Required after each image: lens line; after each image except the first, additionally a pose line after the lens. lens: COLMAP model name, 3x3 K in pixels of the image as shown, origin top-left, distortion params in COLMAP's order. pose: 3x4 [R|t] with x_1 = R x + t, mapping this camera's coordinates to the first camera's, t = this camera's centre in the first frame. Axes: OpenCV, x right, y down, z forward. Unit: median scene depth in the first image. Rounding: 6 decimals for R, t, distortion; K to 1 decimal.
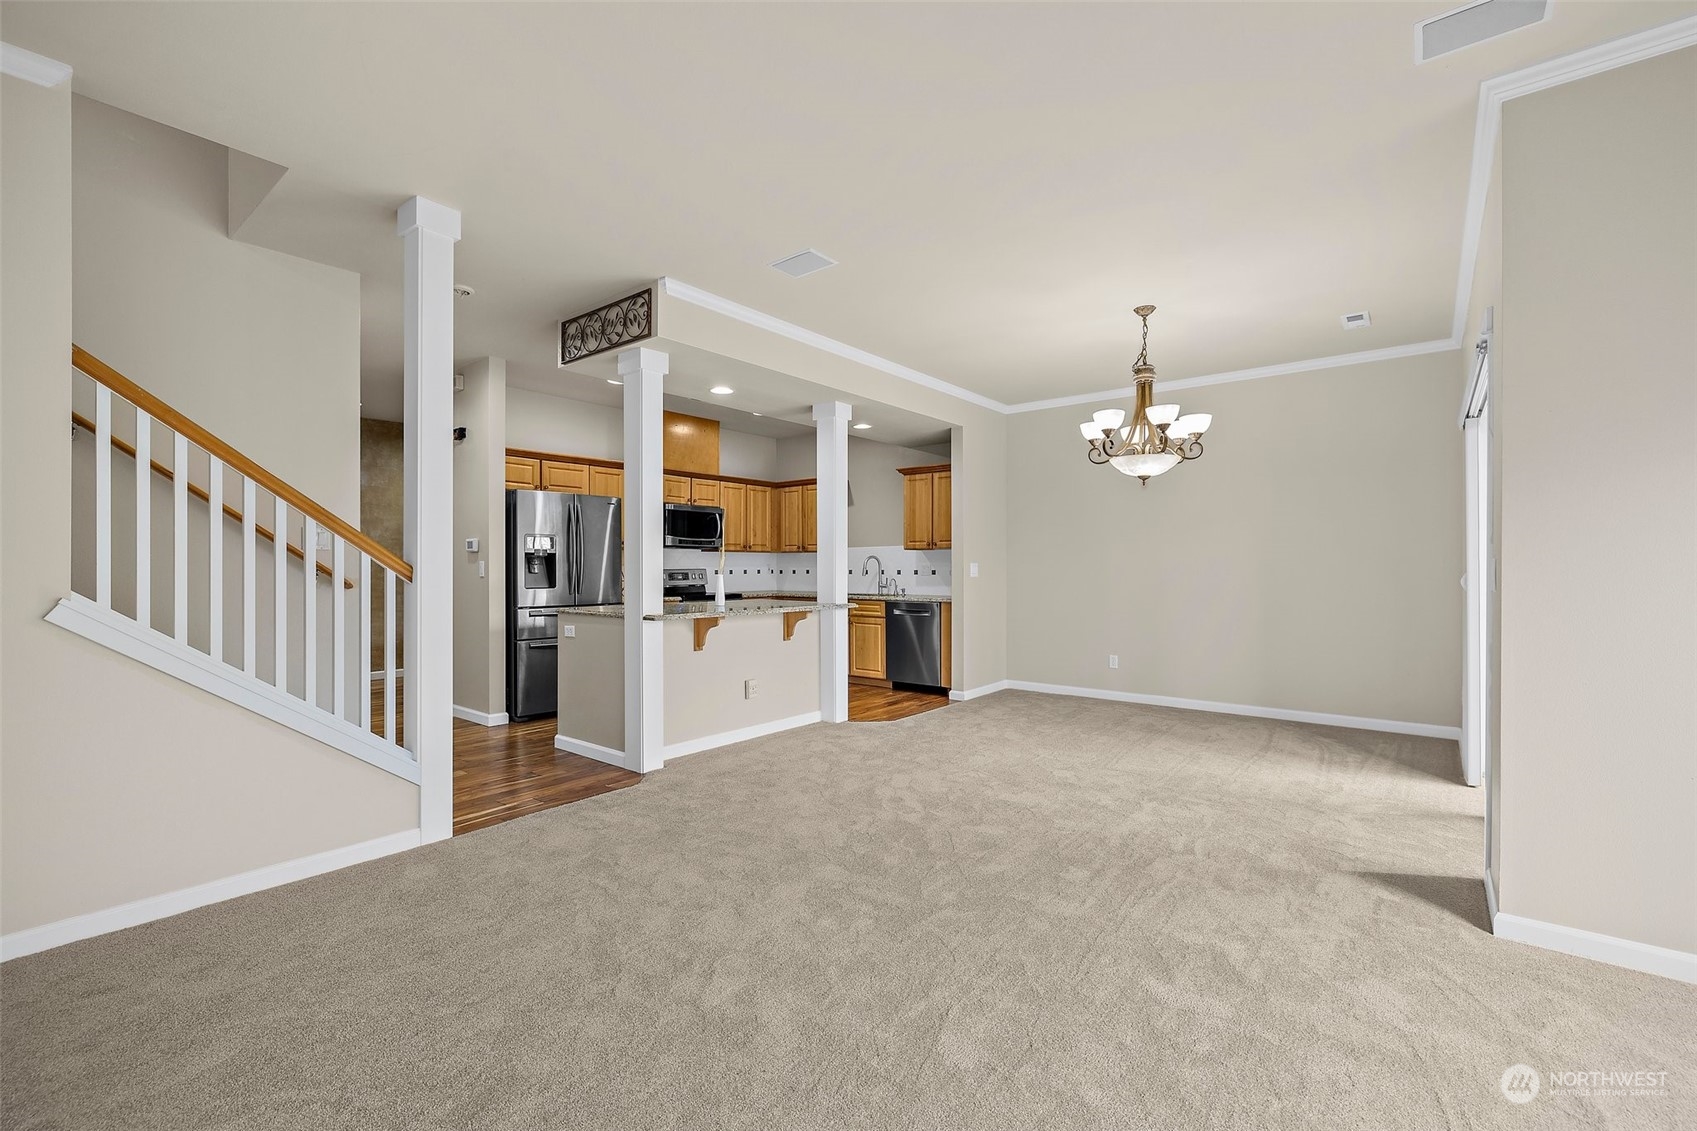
lens RADIAL K [[719.8, 0, 849.4], [0, 719.8, 568.0], [0, 0, 1]] dist [0.001010, 0.000029]
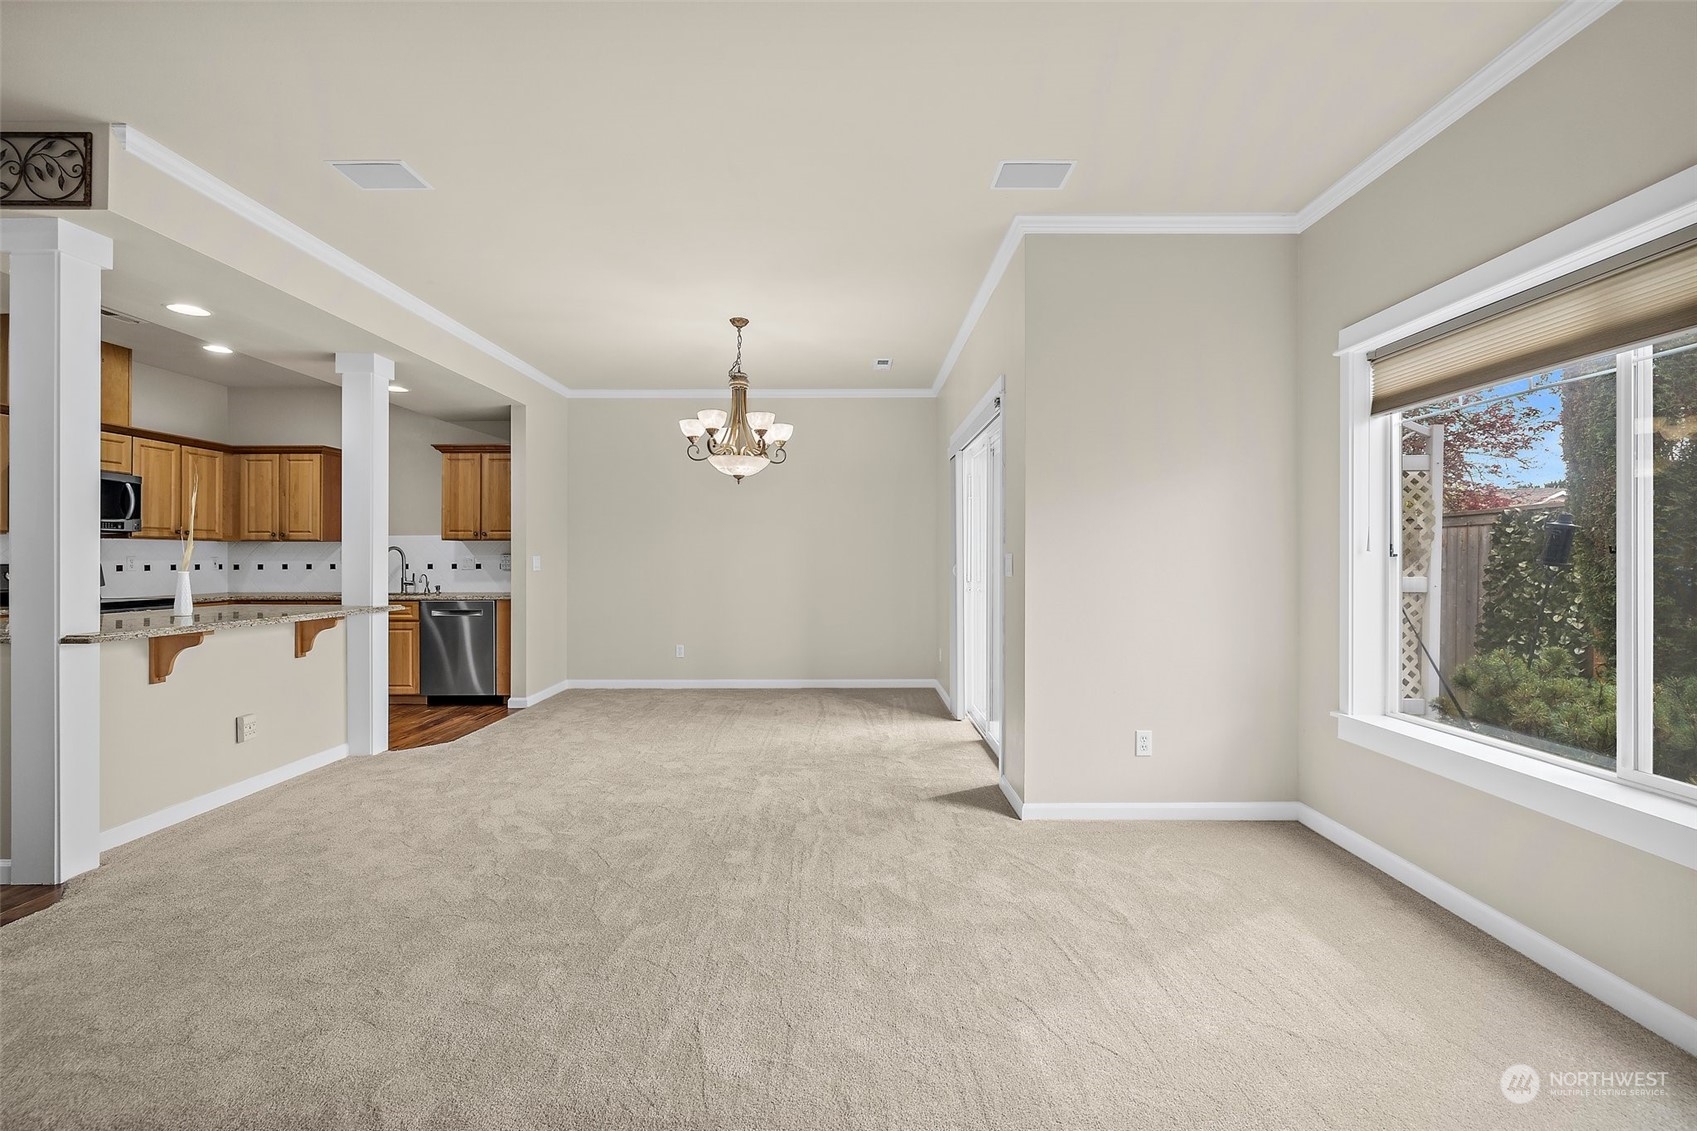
lens RADIAL K [[719.8, 0, 849.5], [0, 719.8, 555.6], [0, 0, 1]] dist [0.001010, 0.000029]
pose [[0.780357, 0.002442, 0.625329, -0.104237], [0.002226, 0.999975, -0.006683, -0.000018], [-0.625330, 0.006607, 0.780332, 0.044896]]
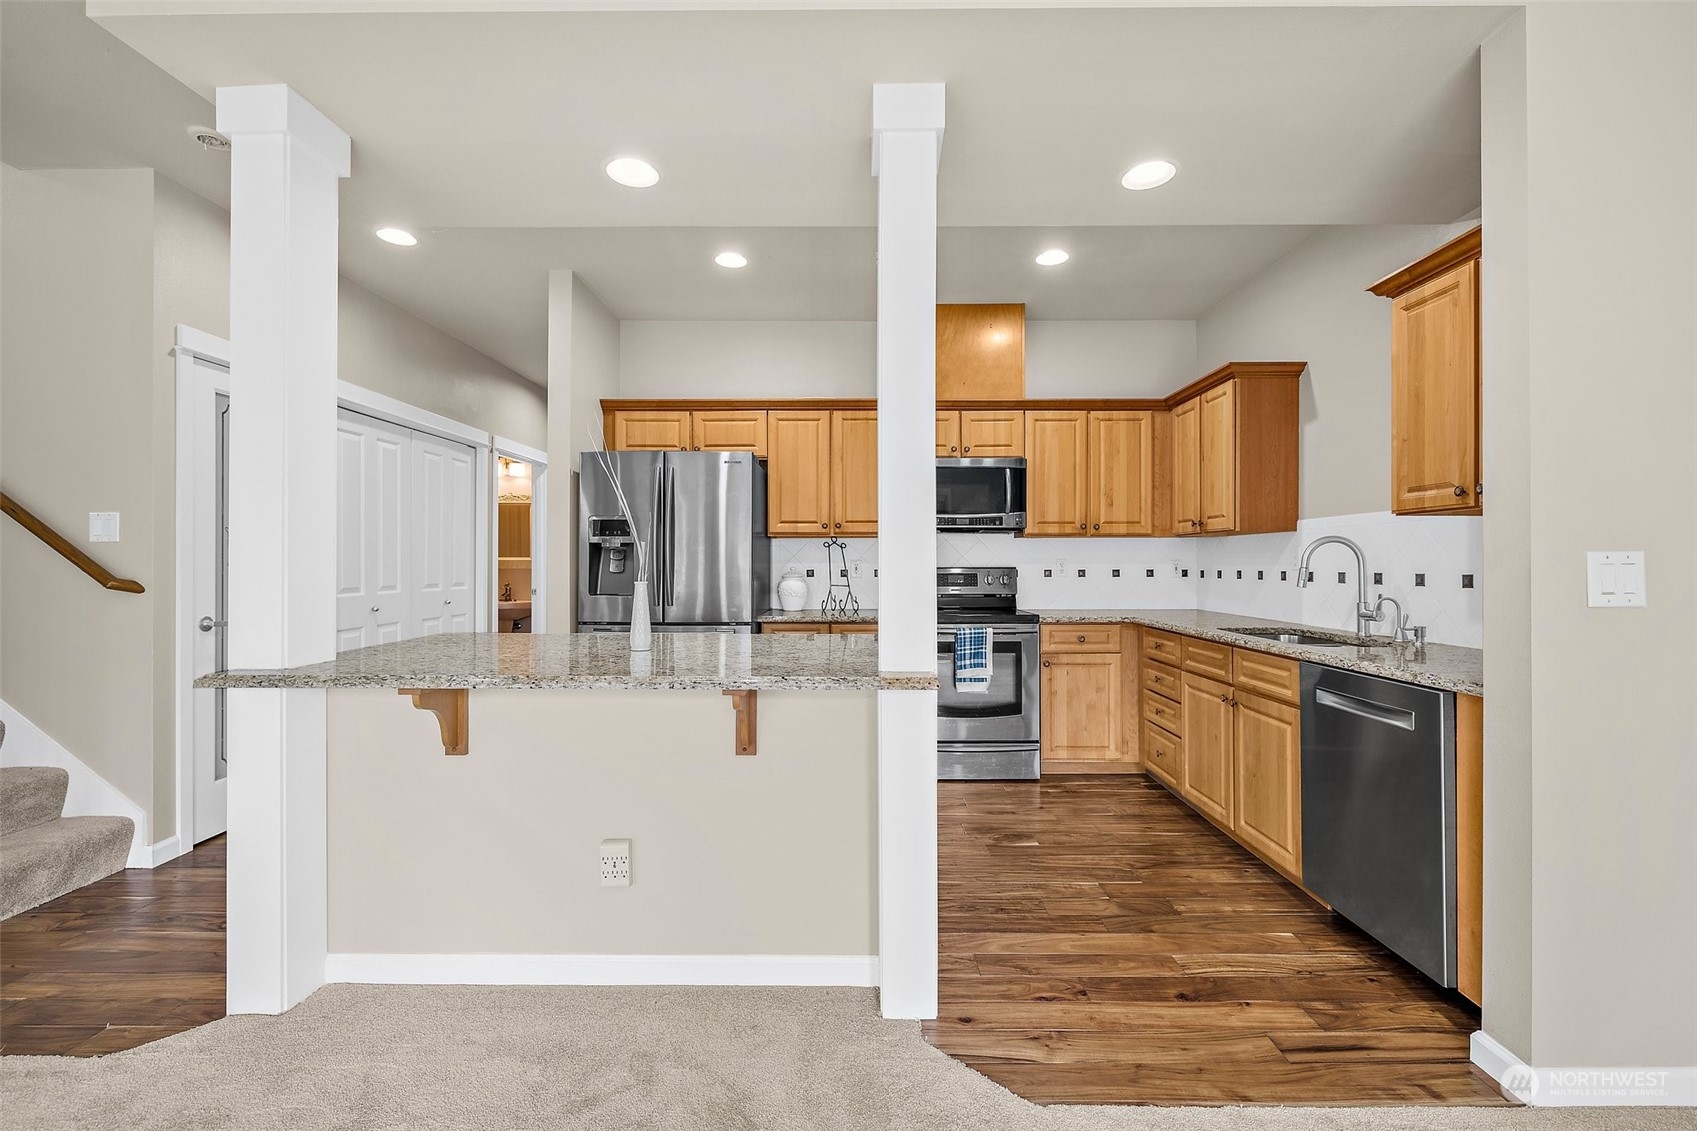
lens RADIAL K [[719.8, 0, 849.5], [0, 719.8, 558.8], [0, 0, 1]] dist [0.001010, 0.000029]
pose [[0.619098, -0.003551, -0.785306, 0.241600], [-0.002006, 0.999979, -0.006104, -0.002465], [0.785311, 0.005354, 0.619078, 0.759401]]
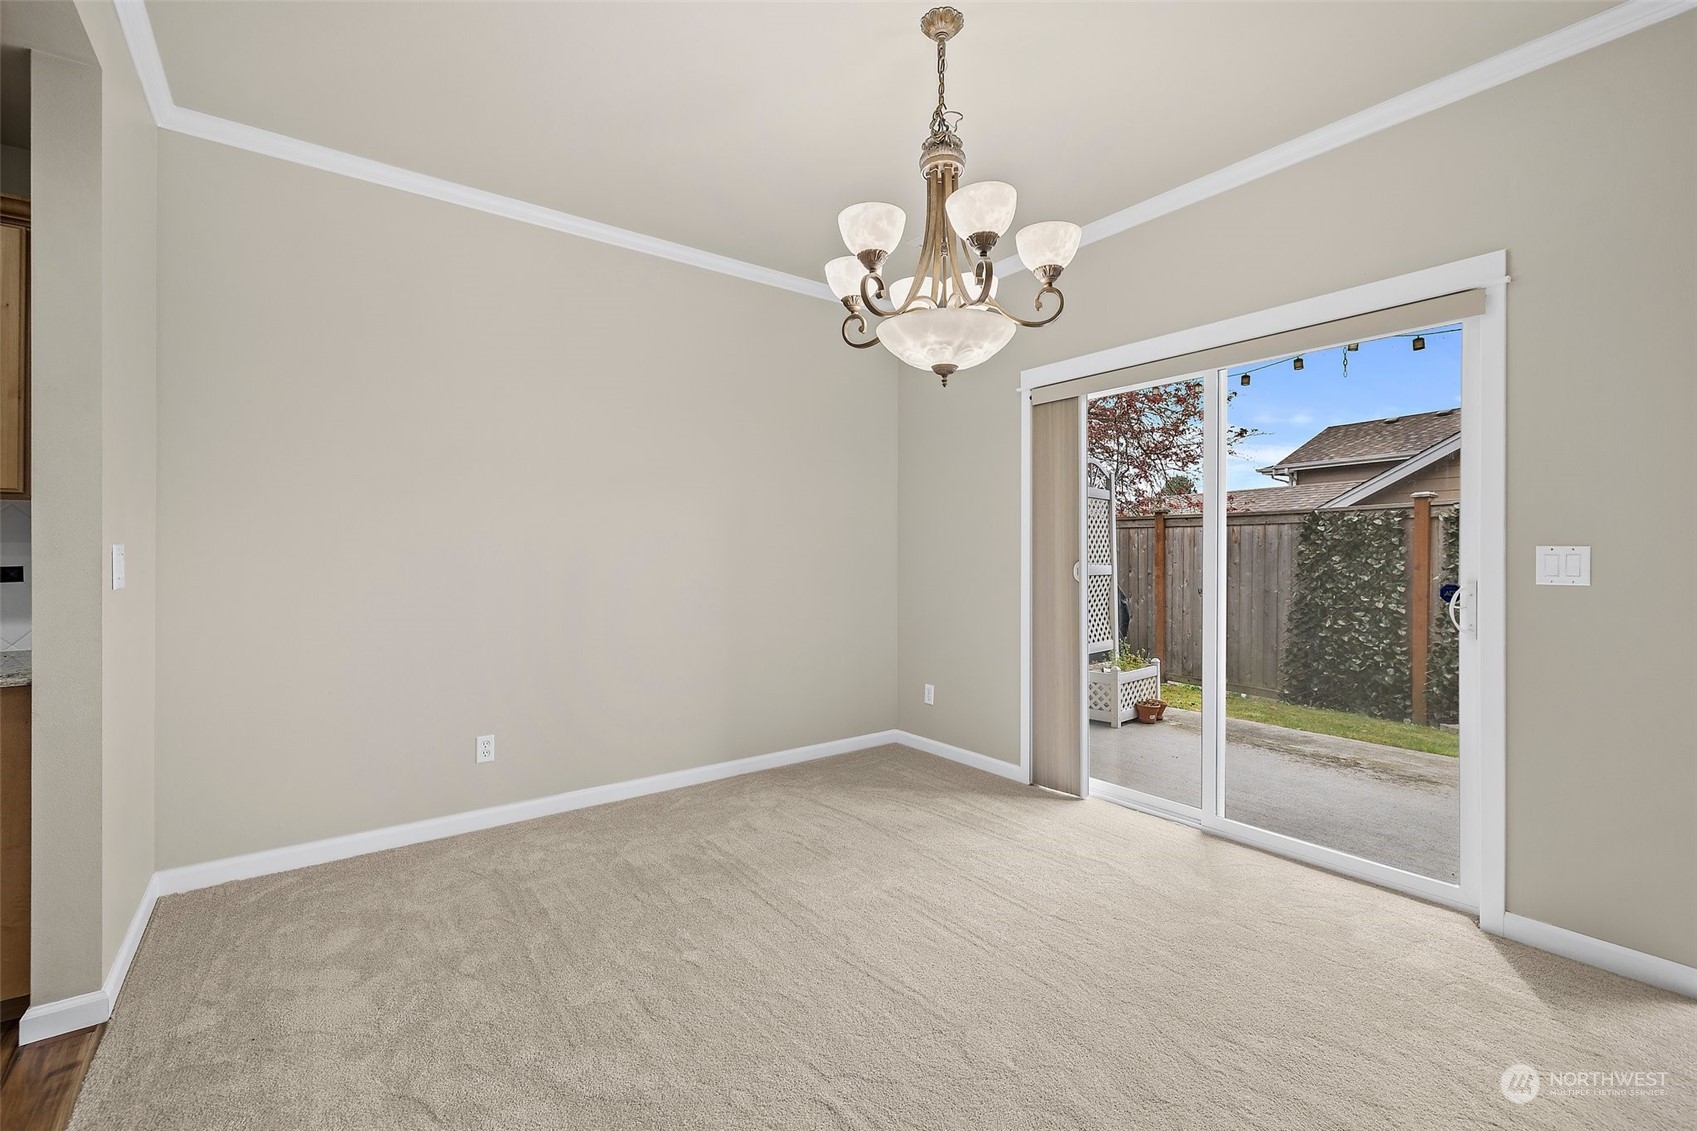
lens RADIAL K [[719.8, 0, 853.9], [0, 719.8, 554.6], [0, 0, 1]] dist [0.001010, 0.000029]
pose [[0.239587, -0.002337, 0.970872, -0.055866], [0.002633, 0.999995, 0.001758, -0.003023], [-0.970871, 0.002135, 0.239592, 0.734618]]
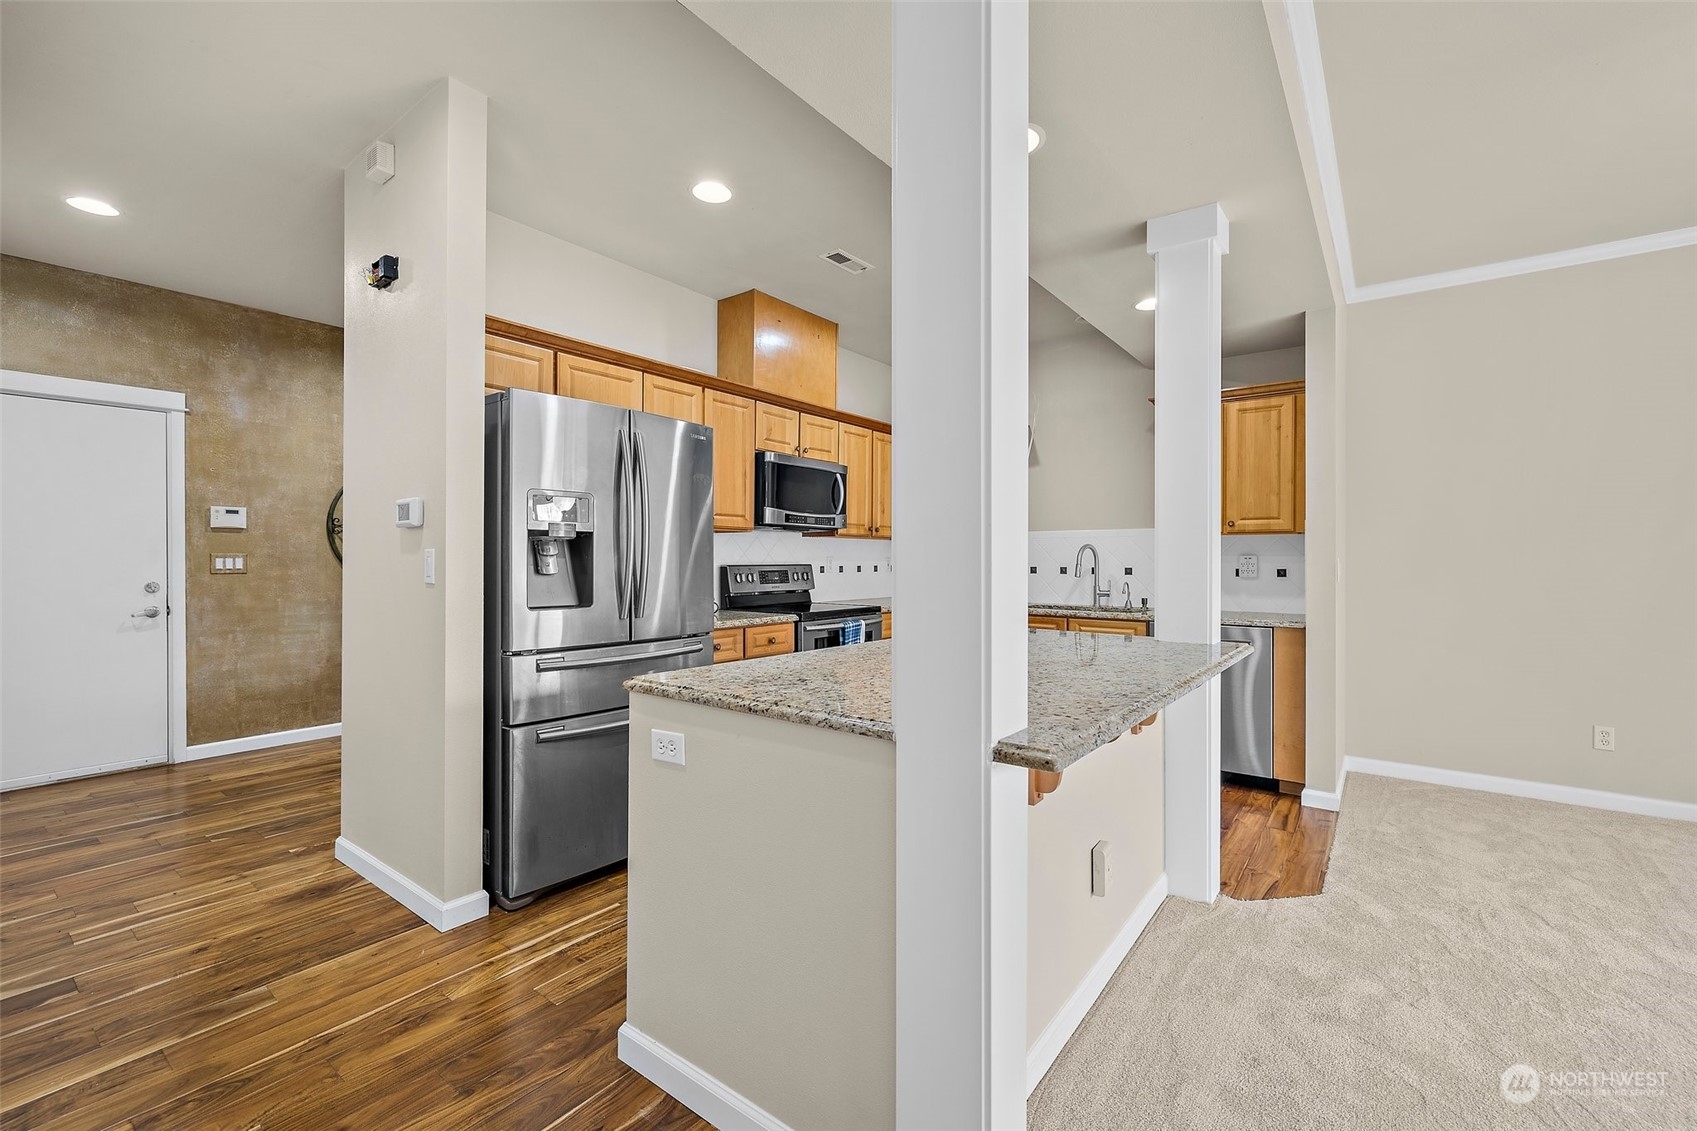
lens RADIAL K [[719.8, 0, 852.5], [0, 719.8, 555.8], [0, 0, 1]] dist [0.001010, 0.000029]
pose [[0.999538, 0.005219, 0.029927, -0.257473], [-0.005001, 0.999961, -0.007338, -0.002360], [-0.029964, 0.007185, 0.999525, 0.536218]]
